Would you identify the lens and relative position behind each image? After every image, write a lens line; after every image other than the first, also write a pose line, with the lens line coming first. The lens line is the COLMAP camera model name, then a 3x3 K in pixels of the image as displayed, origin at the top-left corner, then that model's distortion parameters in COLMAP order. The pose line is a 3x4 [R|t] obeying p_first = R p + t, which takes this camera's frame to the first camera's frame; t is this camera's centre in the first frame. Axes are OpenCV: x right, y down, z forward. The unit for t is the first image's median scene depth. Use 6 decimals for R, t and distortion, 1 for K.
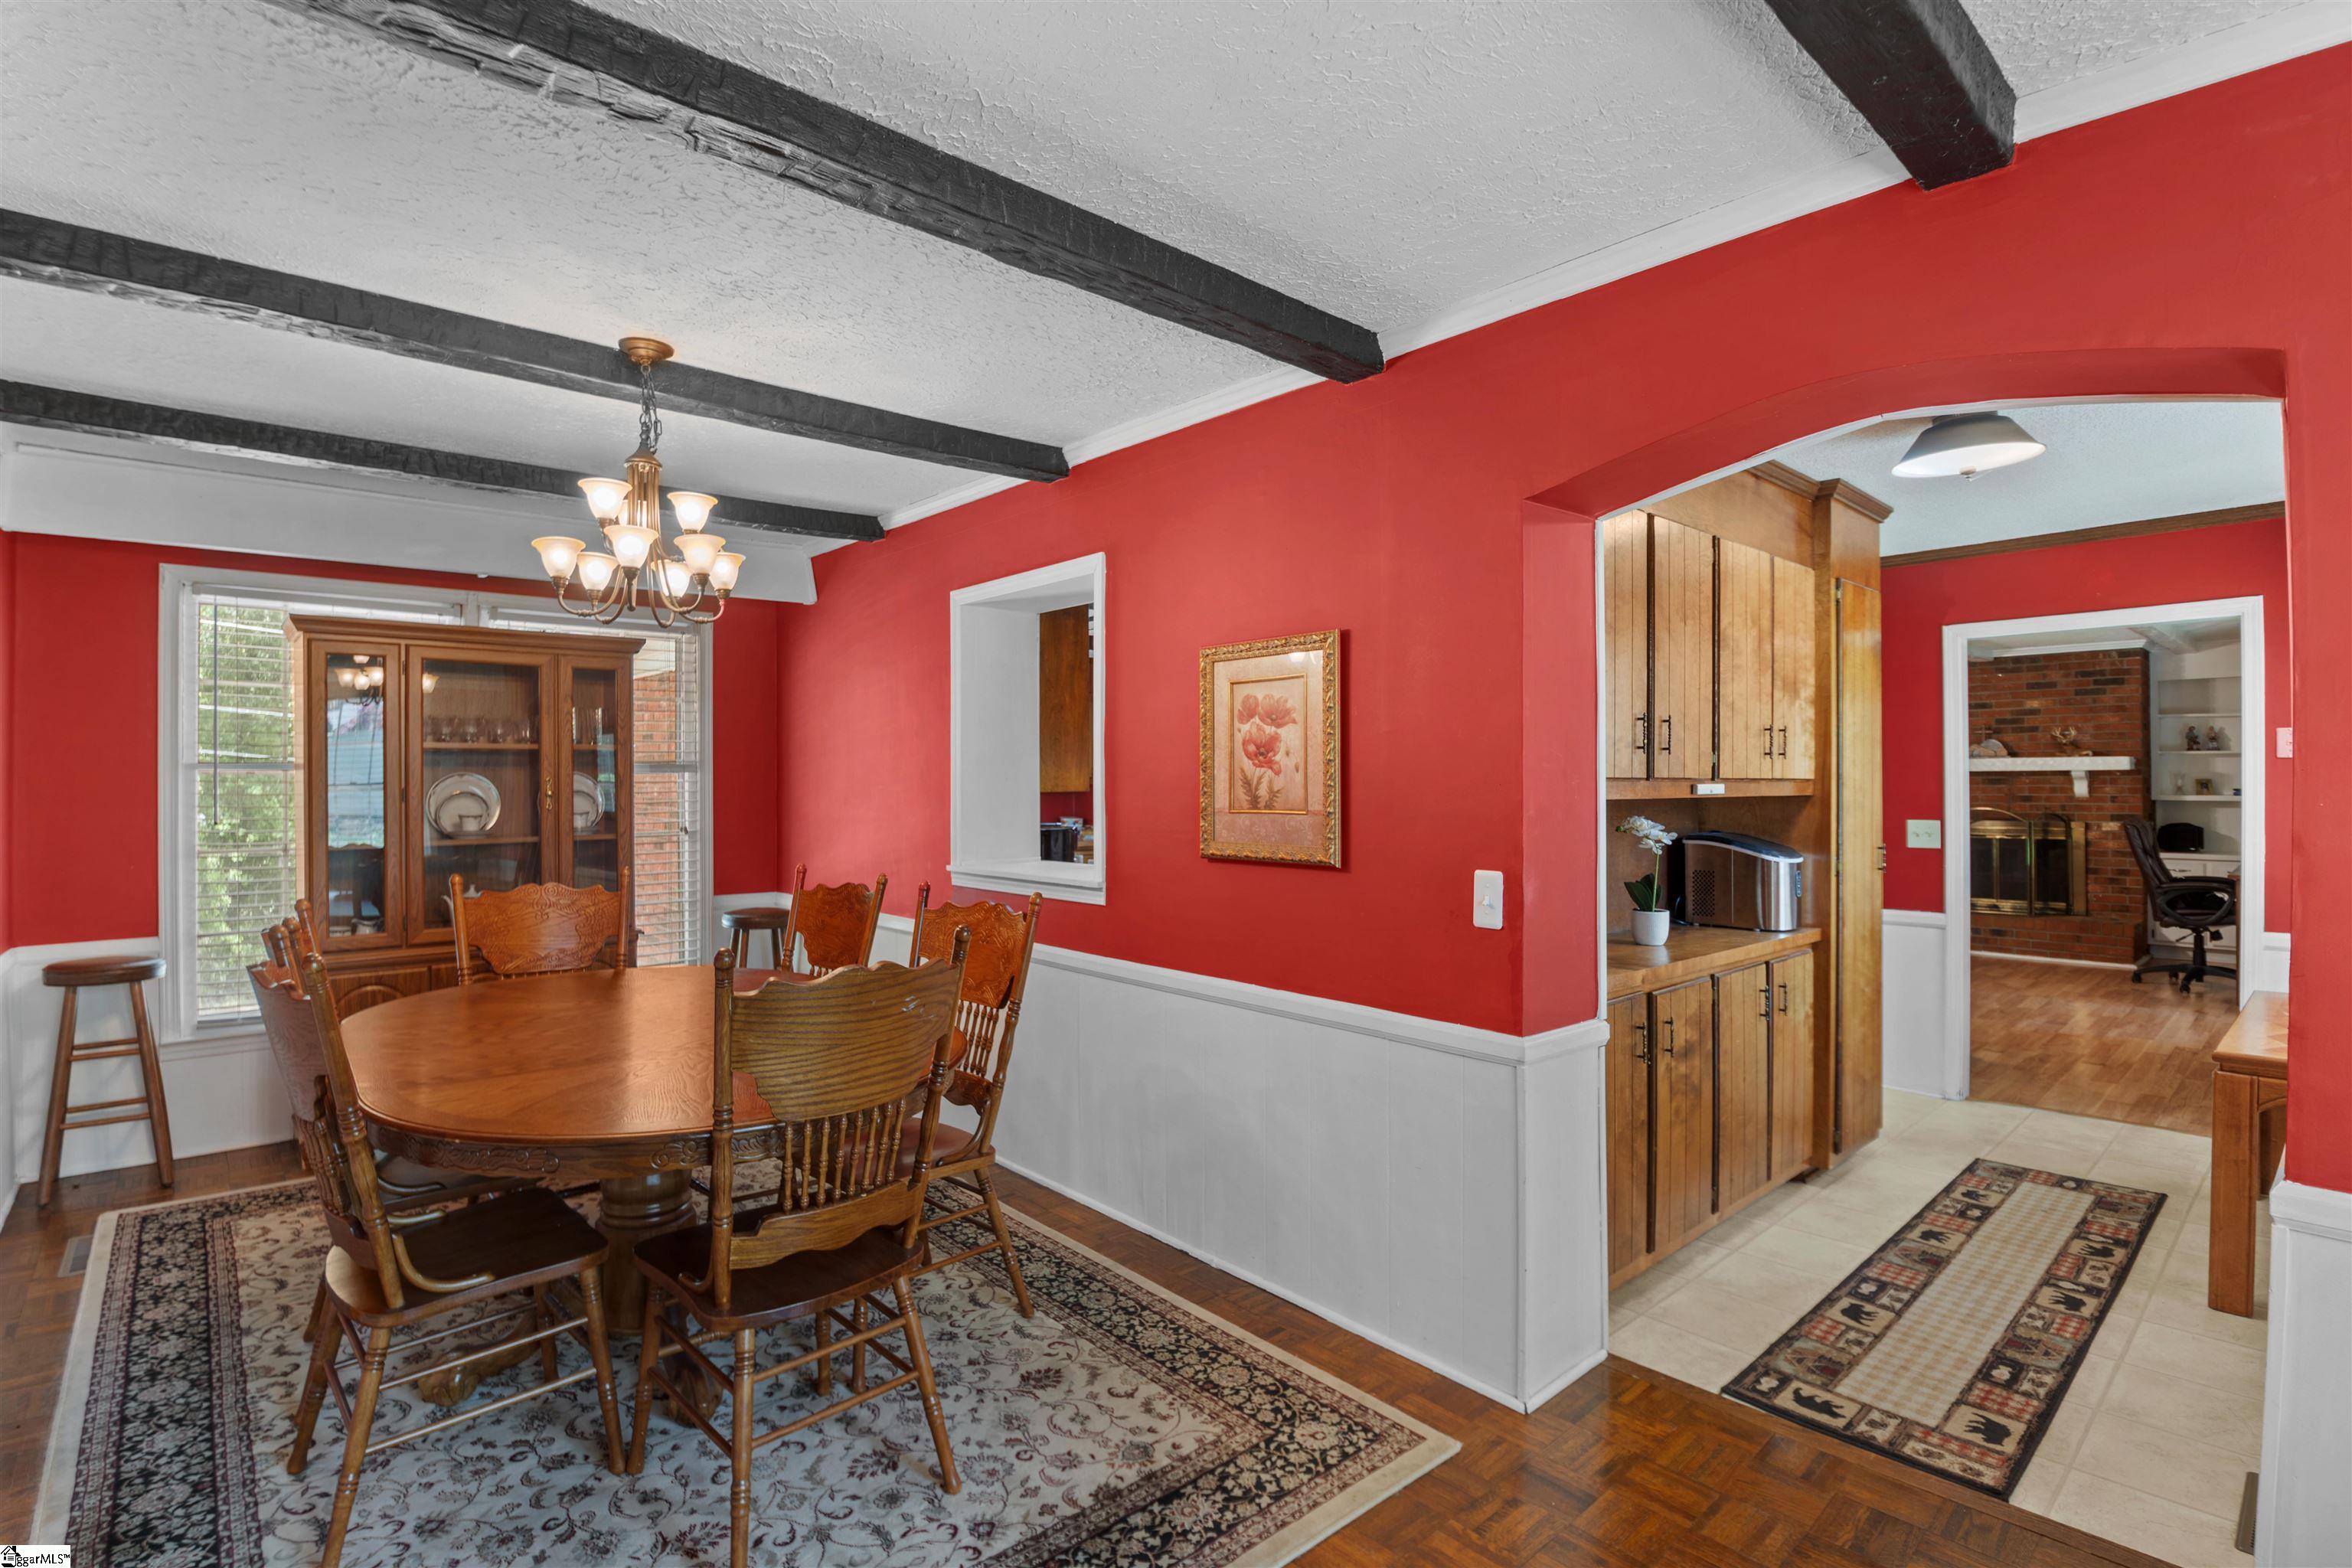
lens RADIAL K [[1174.4, 0, 1164.5], [0, 1174.4, 774.5], [0, 0, 1]] dist [-0.000031, -0.000639]
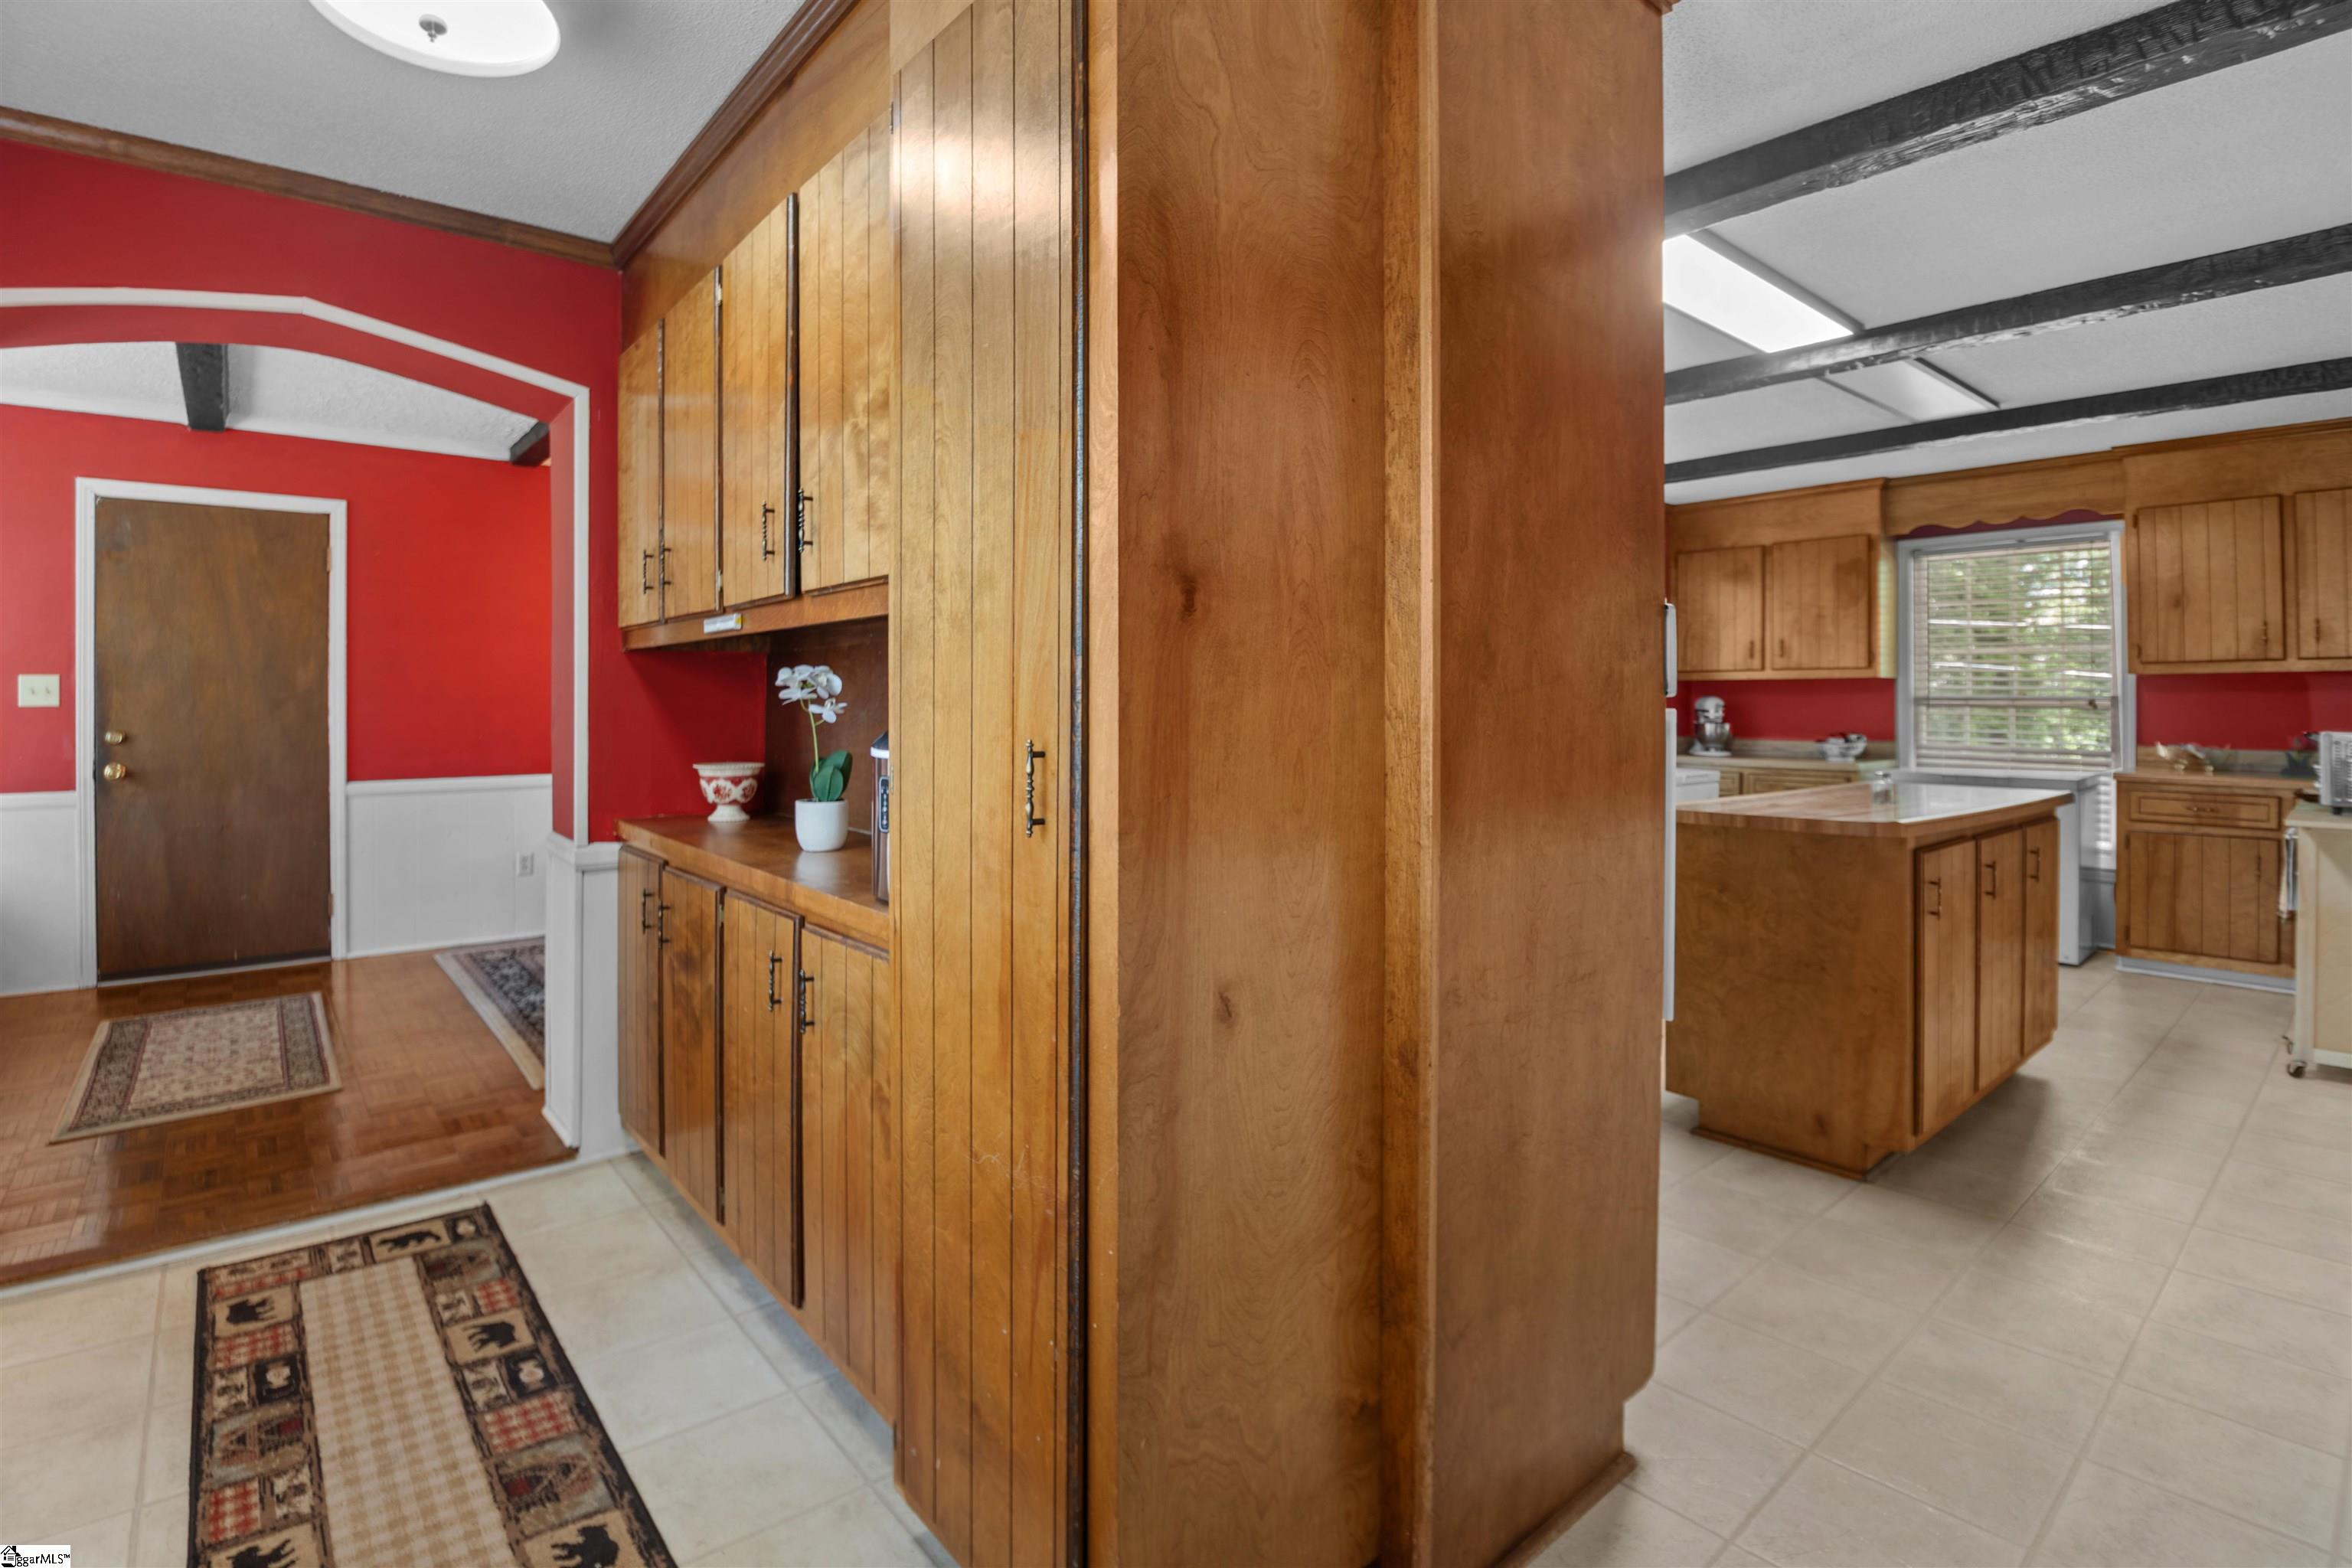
lens RADIAL K [[1126.1, 0, 1173.1], [0, 1126.1, 700.4], [0, 0, 1]] dist [-0.020397, -0.000316]
pose [[-0.056218, 0.005318, -0.998404, 1.399507], [0.001822, 0.999985, 0.005224, 0.064492], [0.998417, -0.001525, -0.056226, 1.627630]]
